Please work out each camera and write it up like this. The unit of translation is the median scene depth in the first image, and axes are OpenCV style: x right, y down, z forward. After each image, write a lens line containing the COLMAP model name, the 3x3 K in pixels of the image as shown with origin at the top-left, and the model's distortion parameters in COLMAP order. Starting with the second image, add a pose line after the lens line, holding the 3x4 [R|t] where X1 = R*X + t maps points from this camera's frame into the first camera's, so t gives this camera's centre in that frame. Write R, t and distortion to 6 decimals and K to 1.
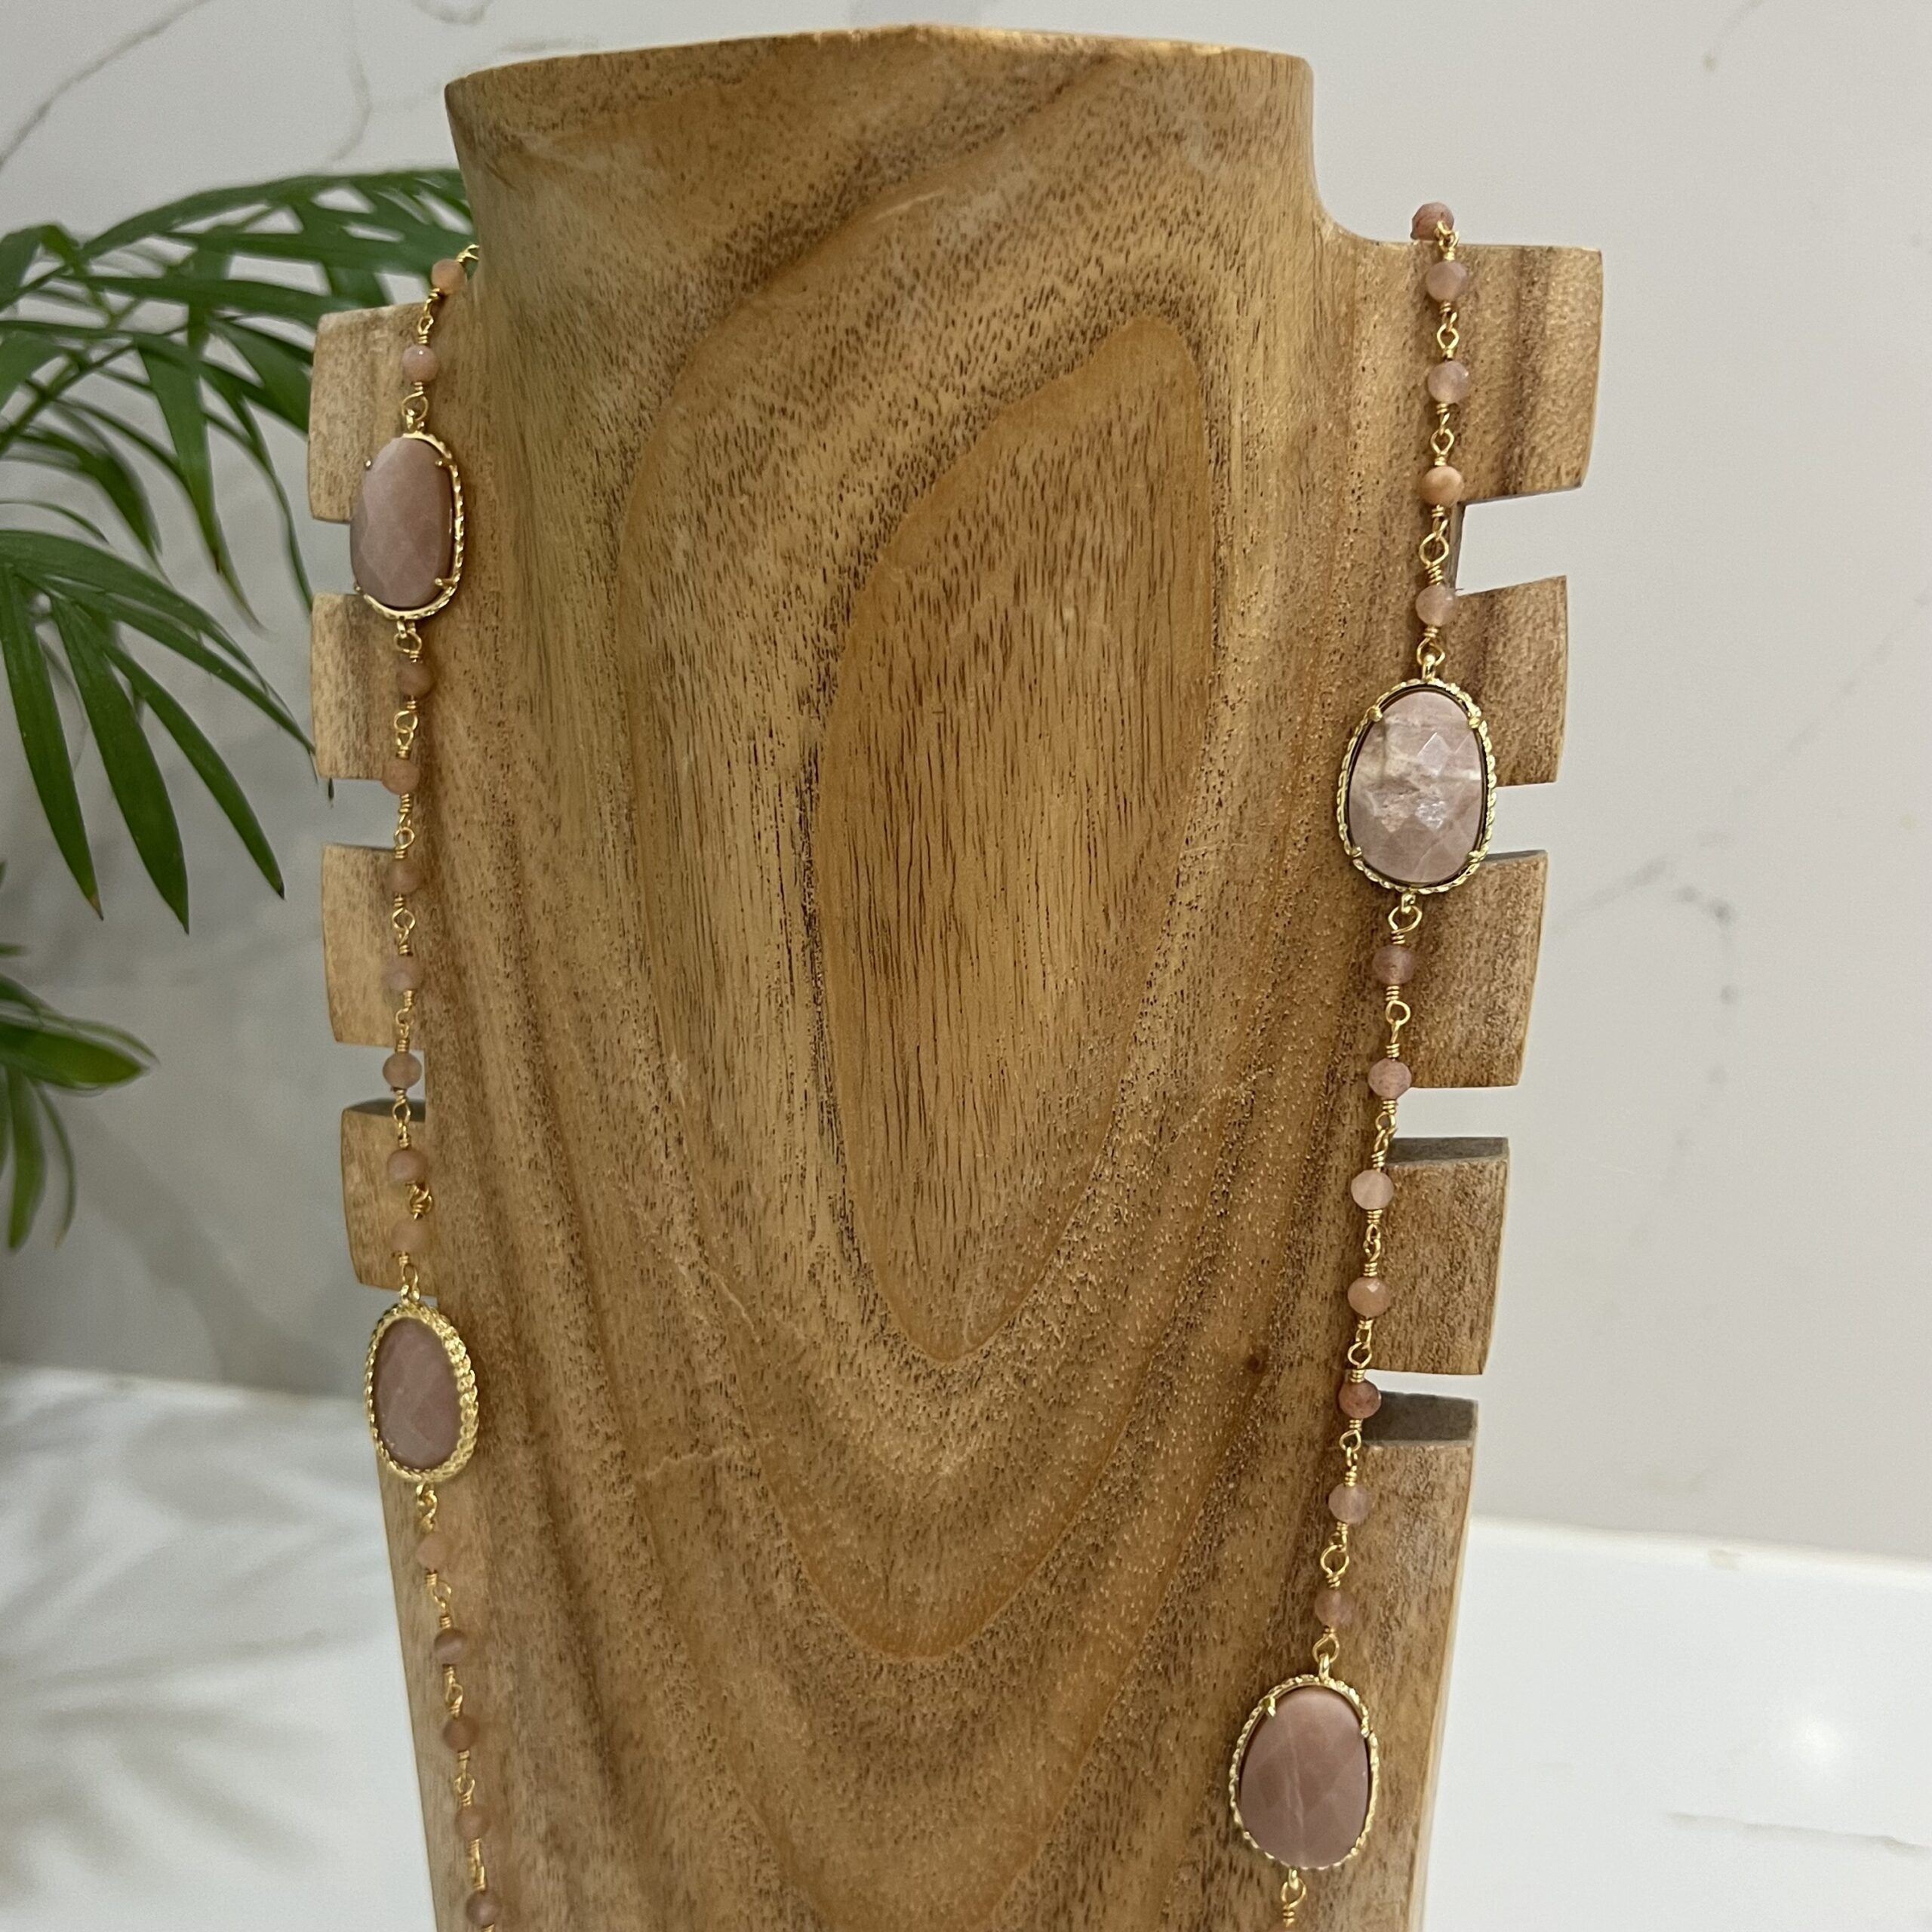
lens RADIAL K [[2361.2, 0, 966.0], [0, 2361.2, 966.0], [0, 0, 1]] dist [0.172235, -0.668213]
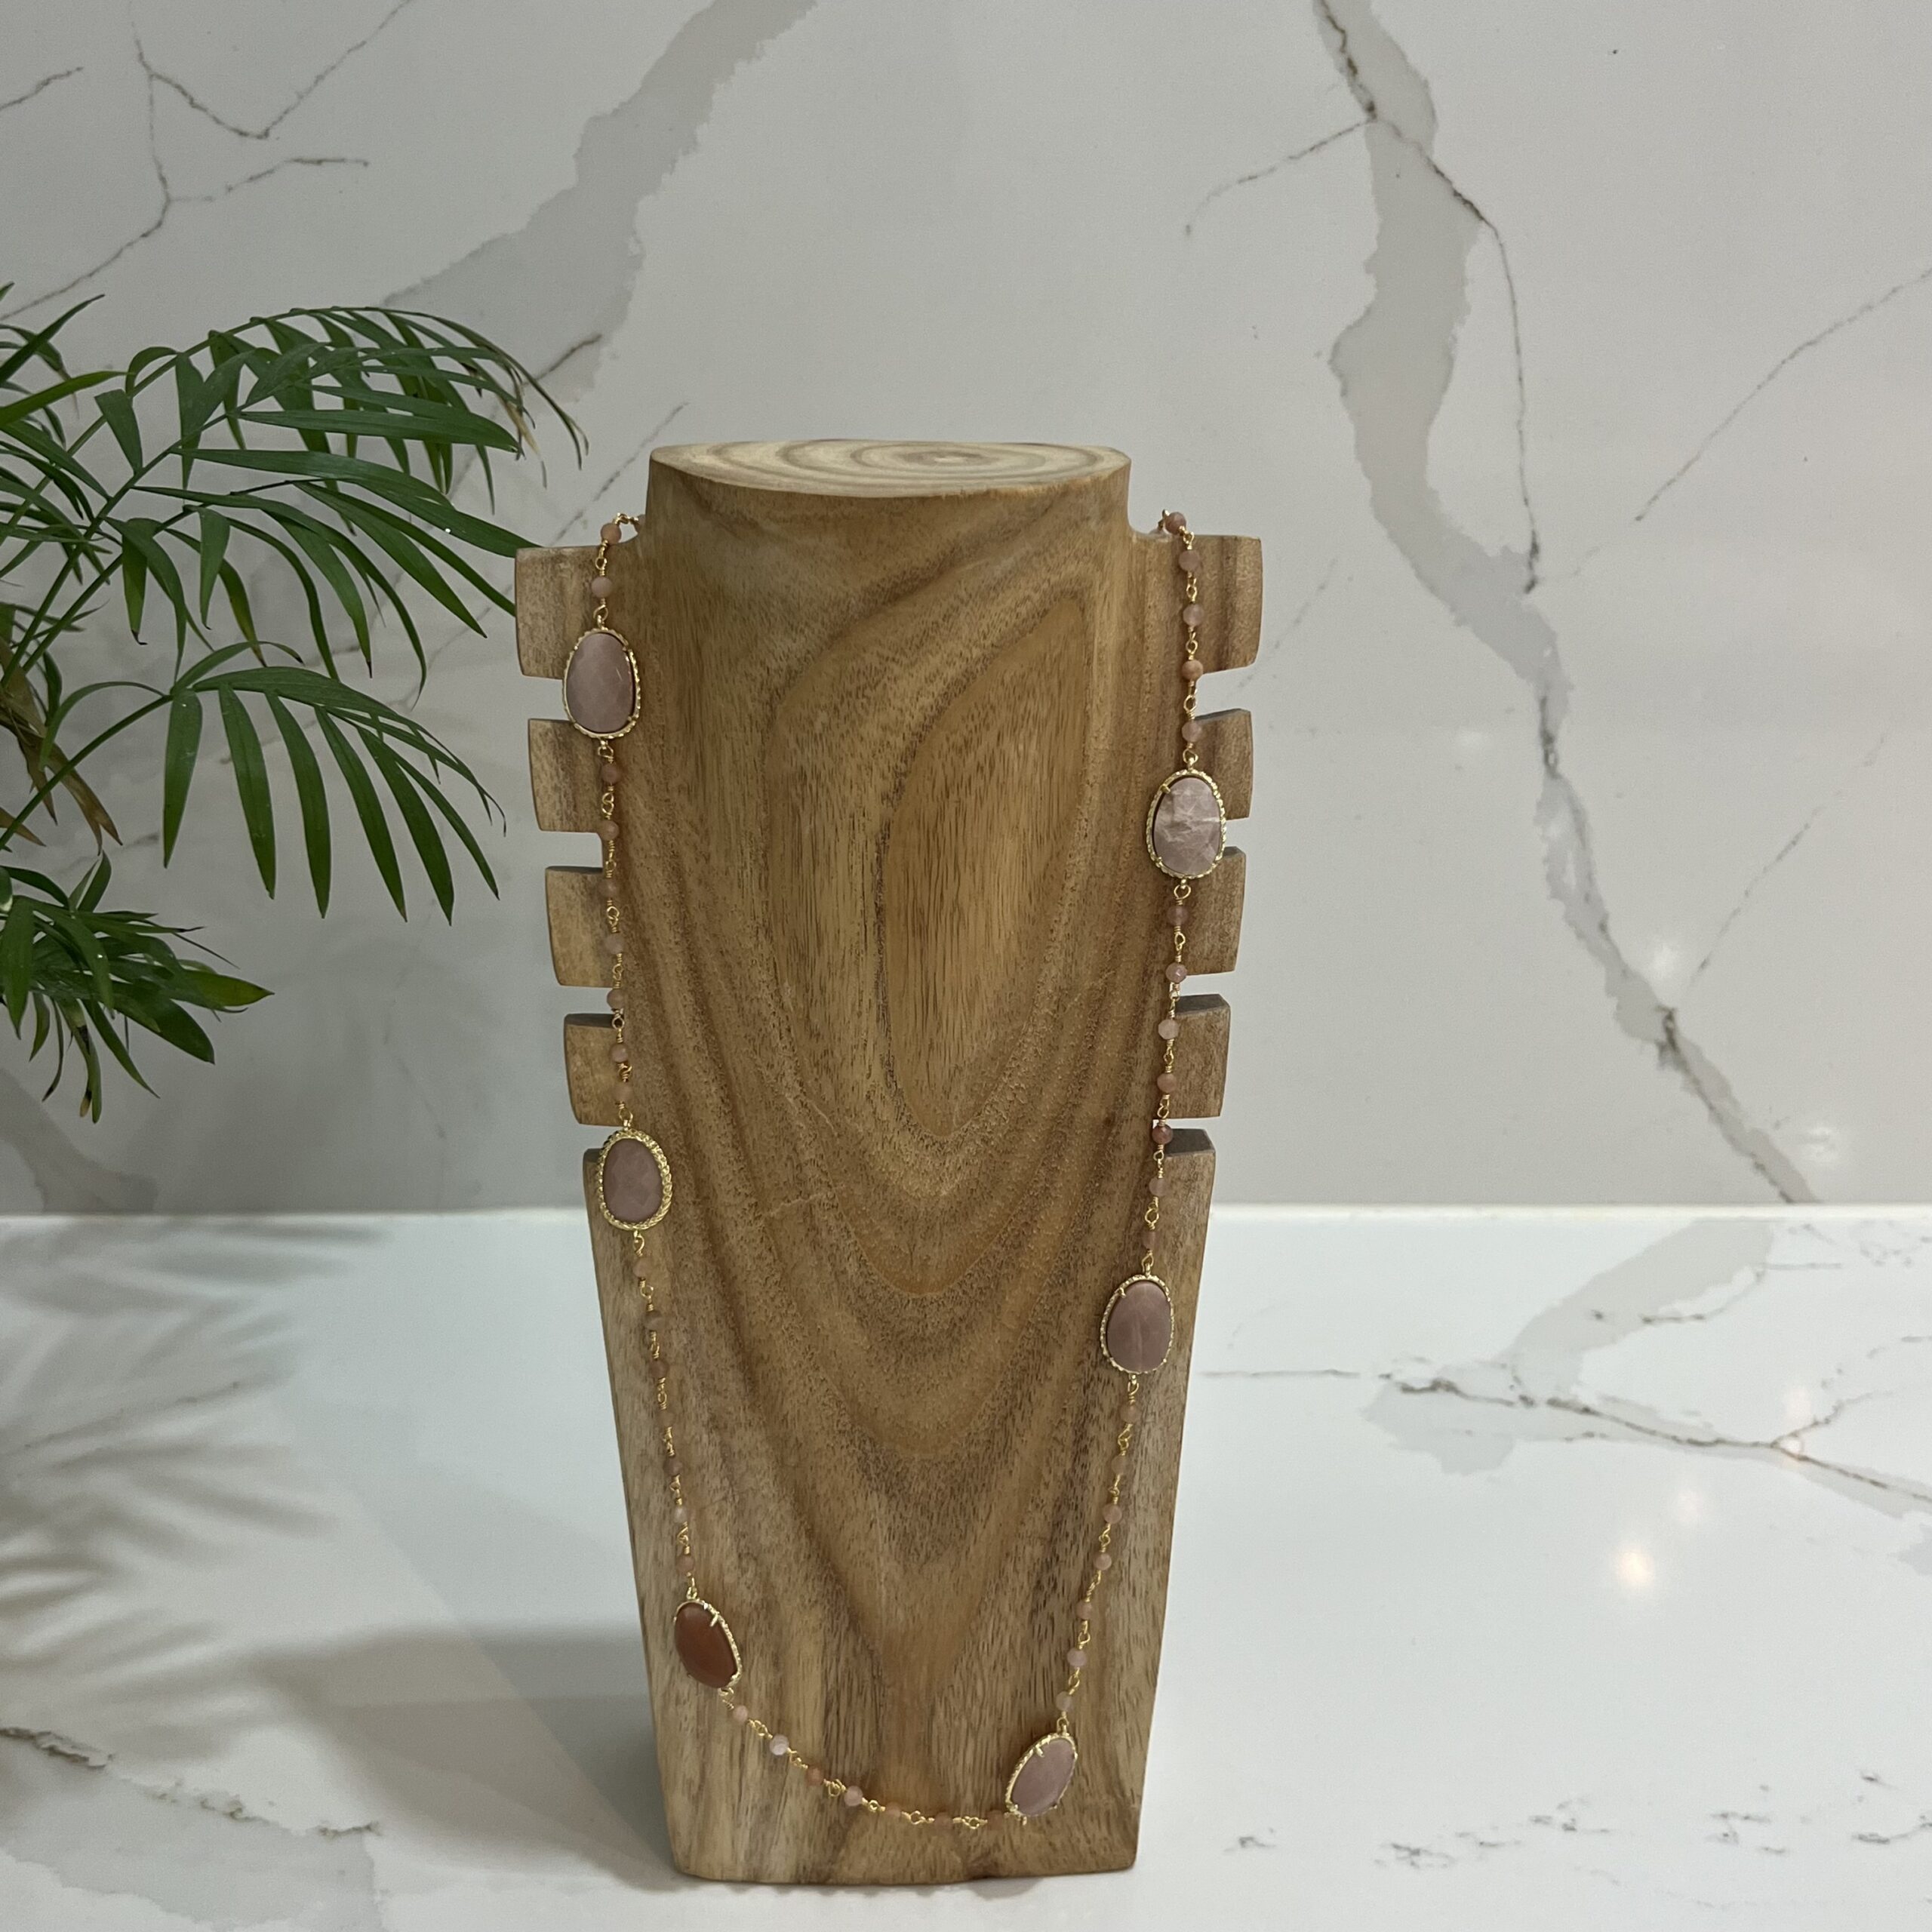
lens RADIAL K [[2335.7, 0, 971.1], [0, 2335.7, 975.0], [0, 0, 1]] dist [0.197991, -0.784269]
pose [[0.954256, -0.075411, 0.289323, -0.536003], [0.043416, 0.992363, 0.115458, -0.178916], [-0.295820, -0.097616, 0.950243, -0.778816]]
